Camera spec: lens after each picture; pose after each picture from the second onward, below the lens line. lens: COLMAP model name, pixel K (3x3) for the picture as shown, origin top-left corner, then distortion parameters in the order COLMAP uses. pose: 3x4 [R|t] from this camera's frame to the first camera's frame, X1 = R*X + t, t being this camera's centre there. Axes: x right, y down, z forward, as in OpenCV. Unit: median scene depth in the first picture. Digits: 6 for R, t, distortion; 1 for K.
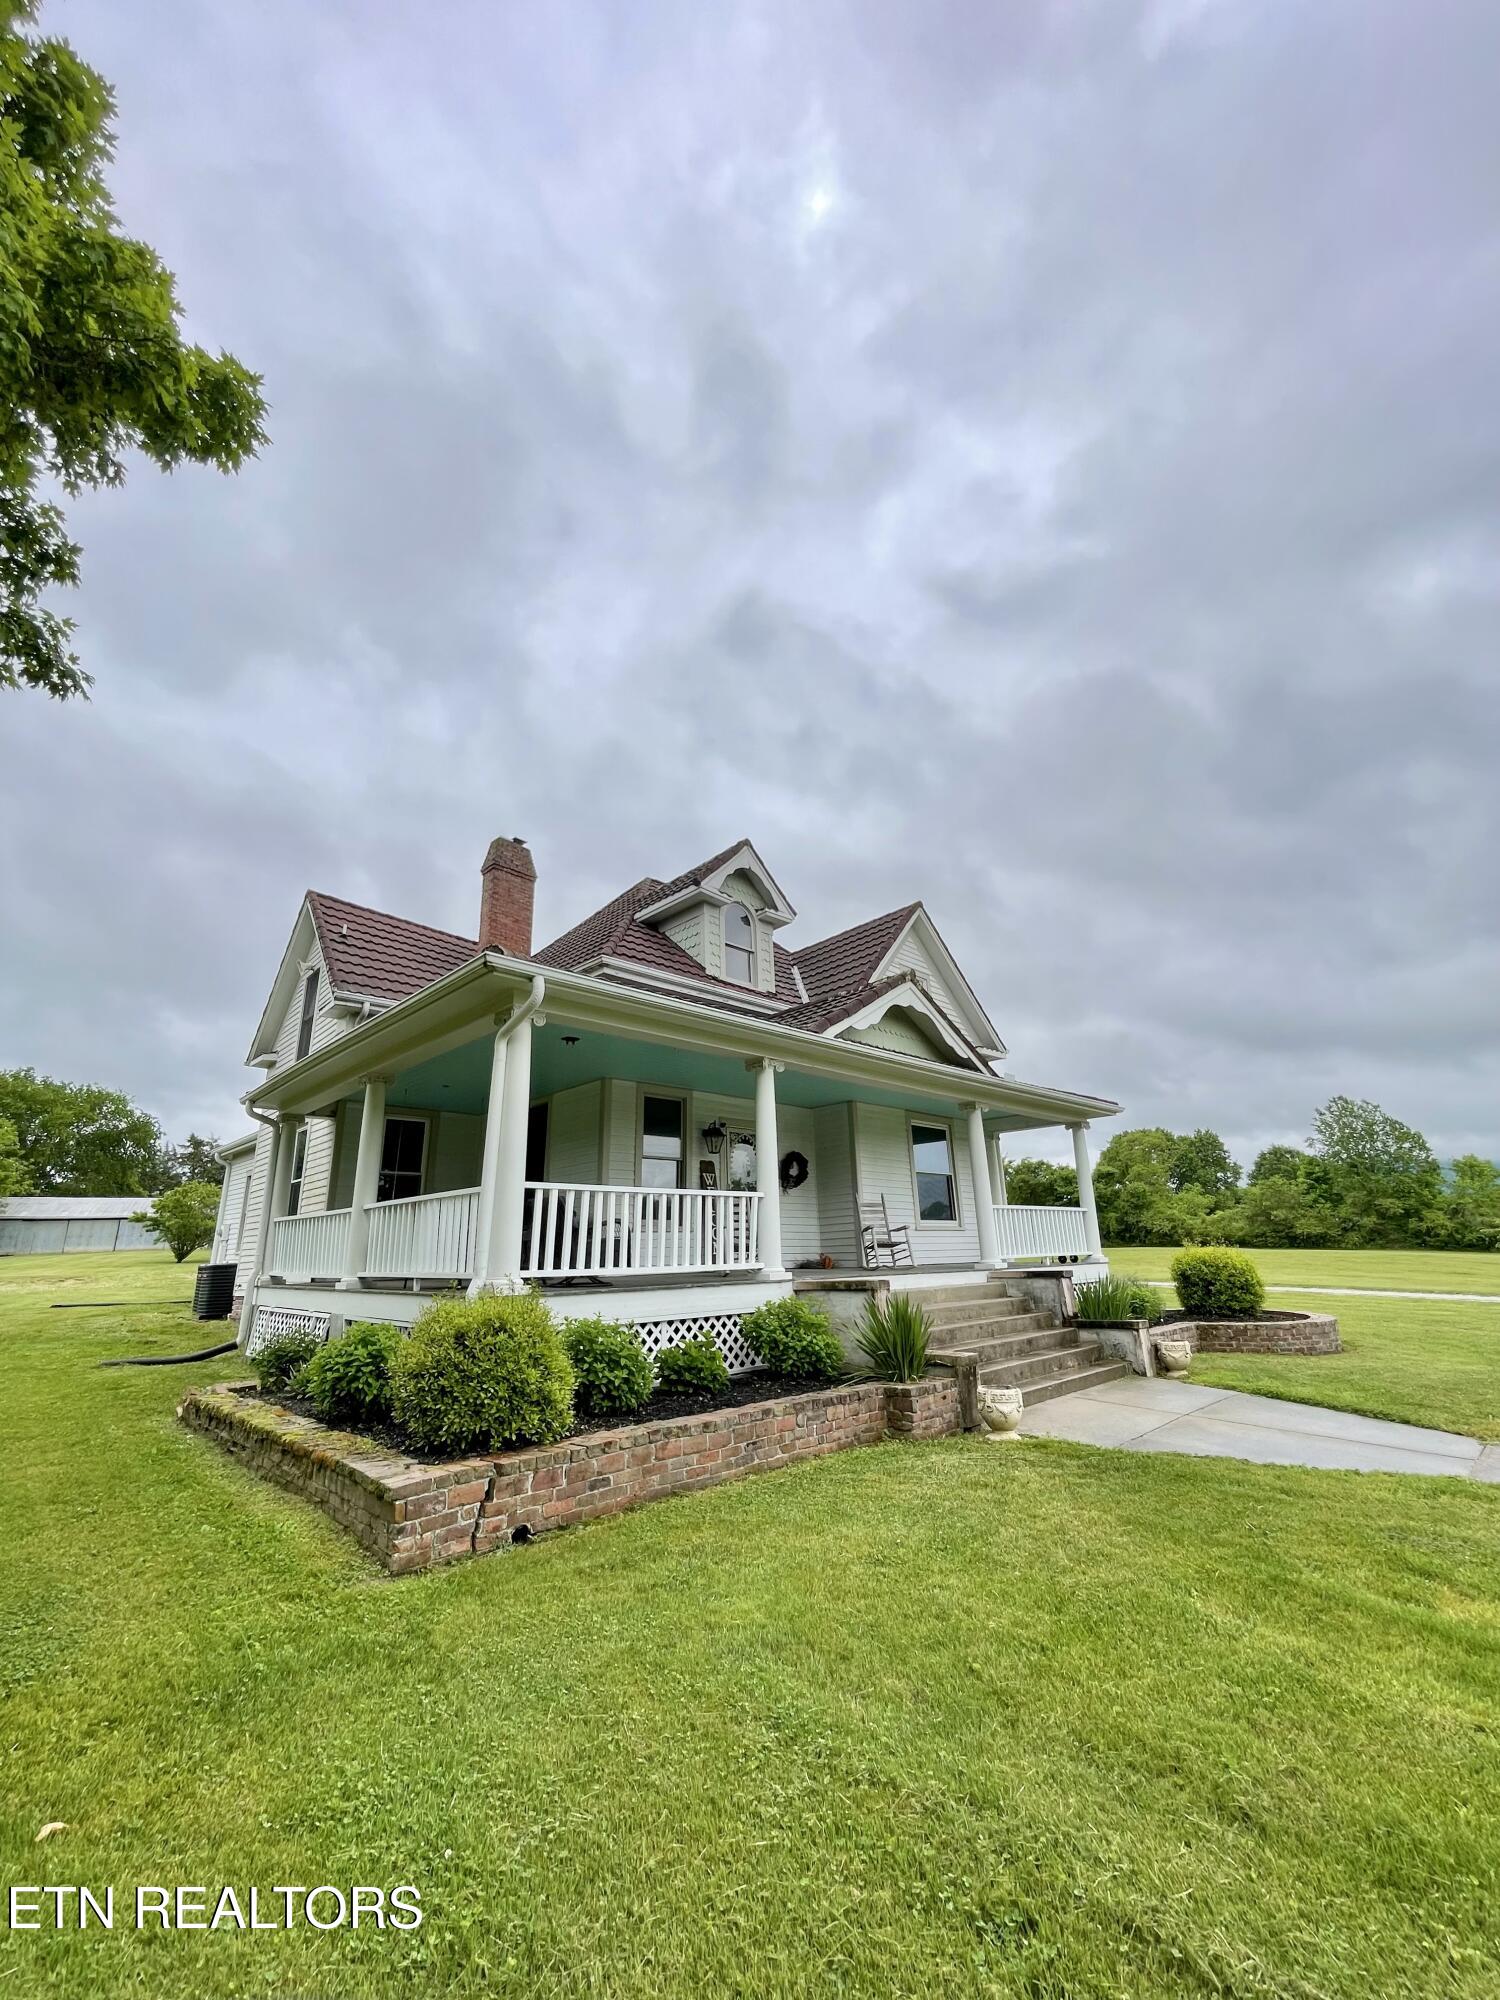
lens RADIAL K [[792.3, 0, 750.0], [0, 792.3, 1000.0], [0, 0, 1]] dist [-0.002545, -0.000252]
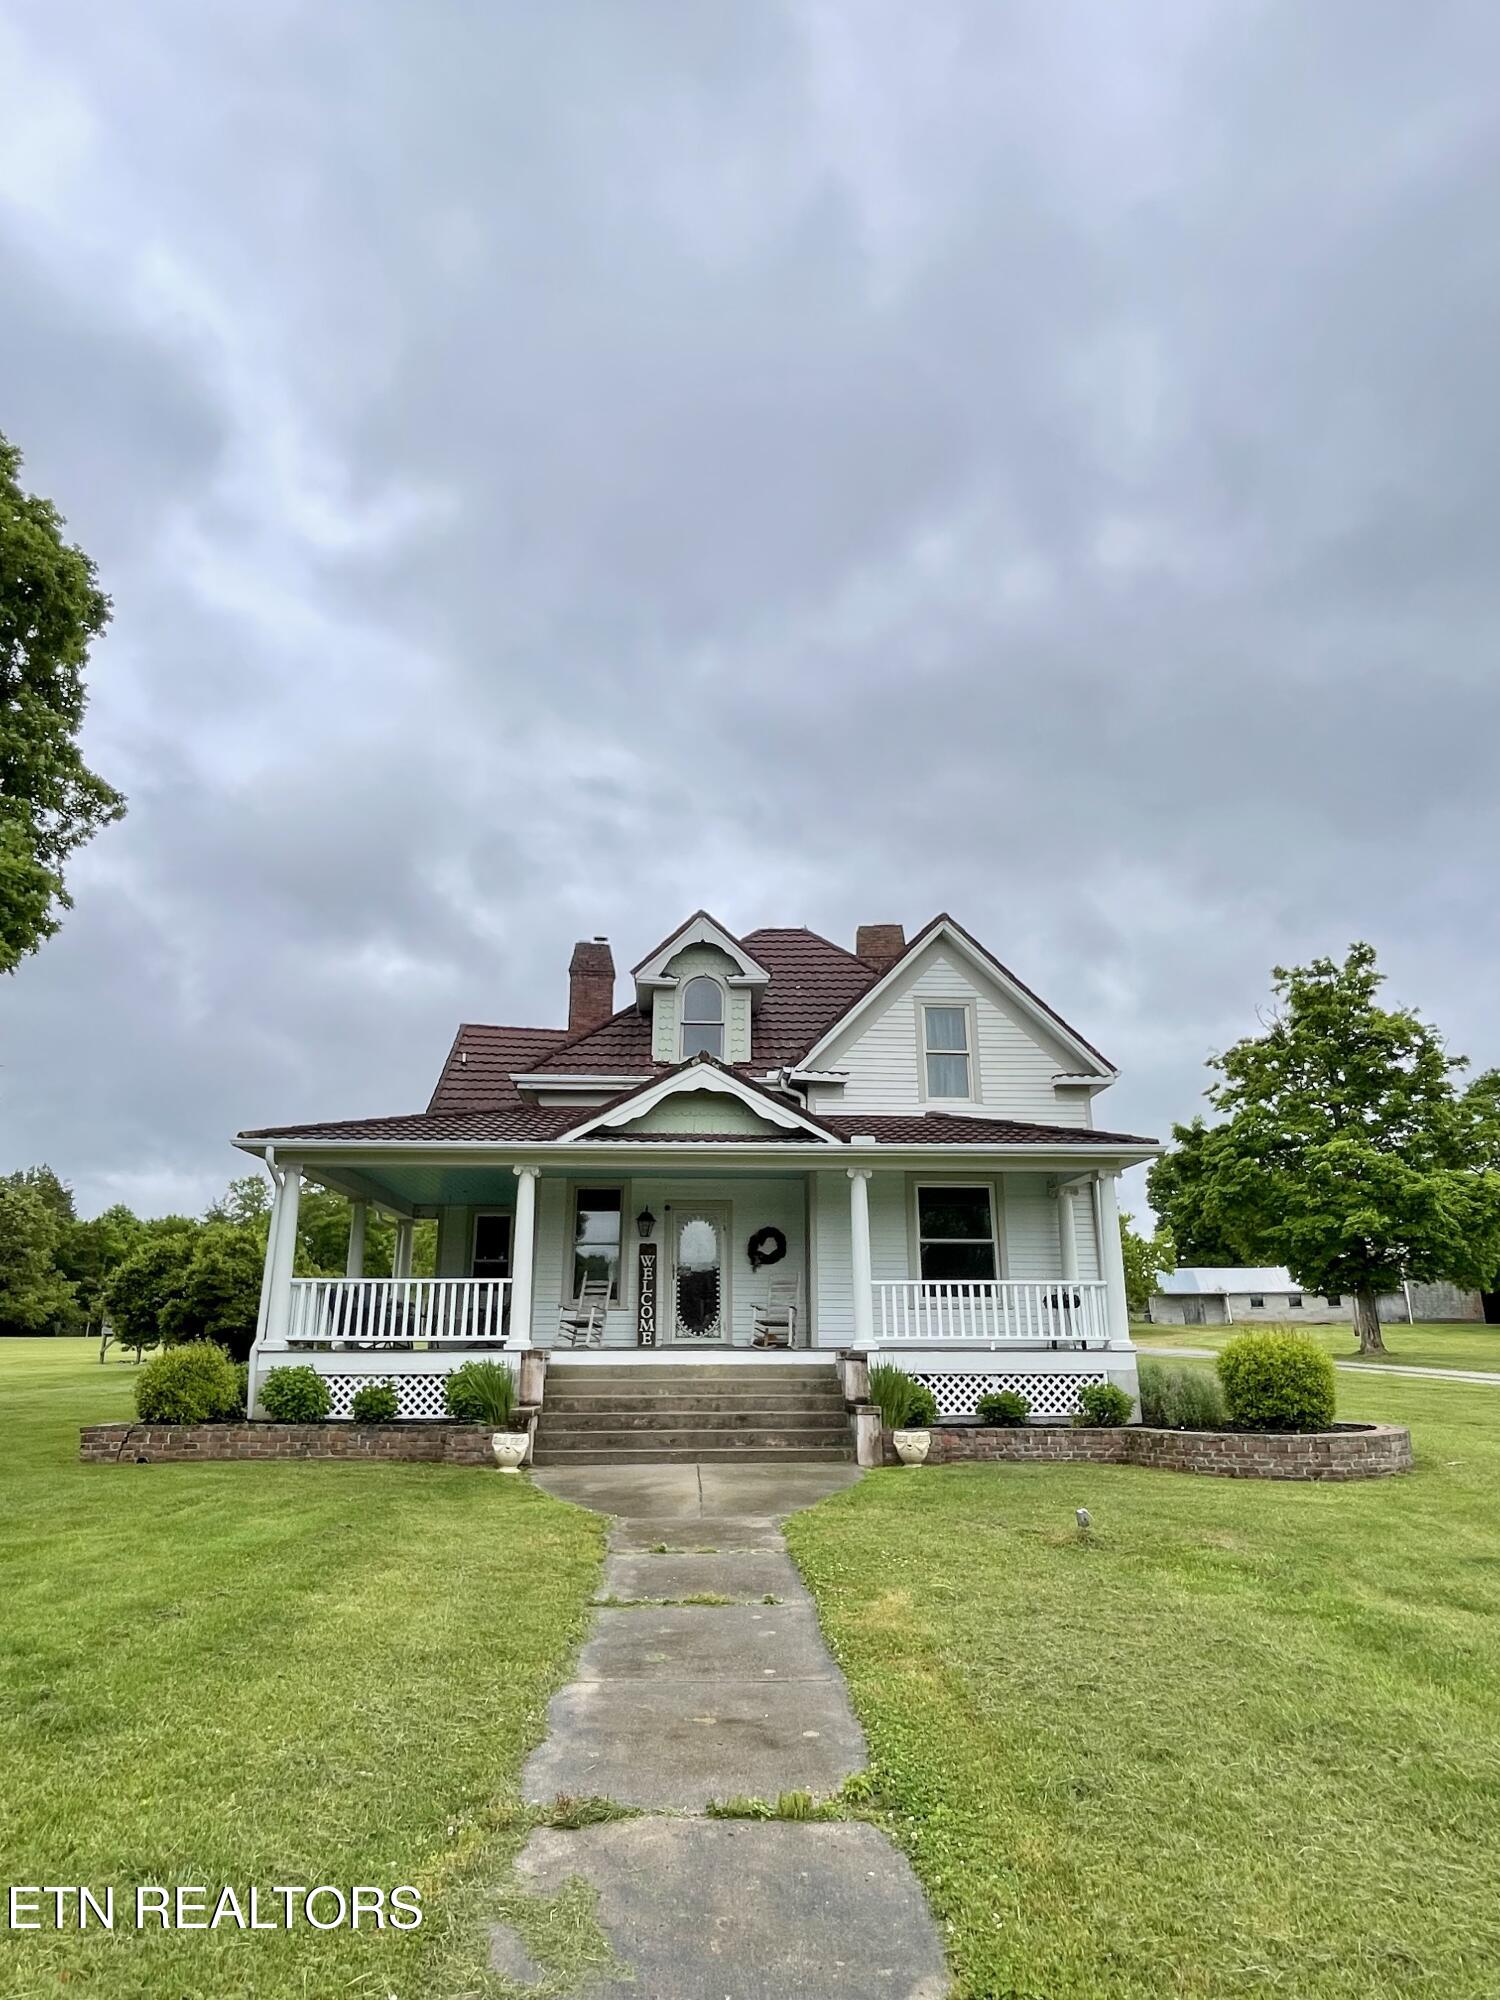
lens RADIAL K [[1123.9, 0, 750.0], [0, 1123.9, 1000.0], [0, 0, 1]] dist [0.002109, -0.000825]
pose [[0.766694, -0.167401, -0.619804, 1.100306], [0.178908, 0.982874, -0.044154, -0.028050], [0.616581, -0.077036, 0.783514, -0.074254]]
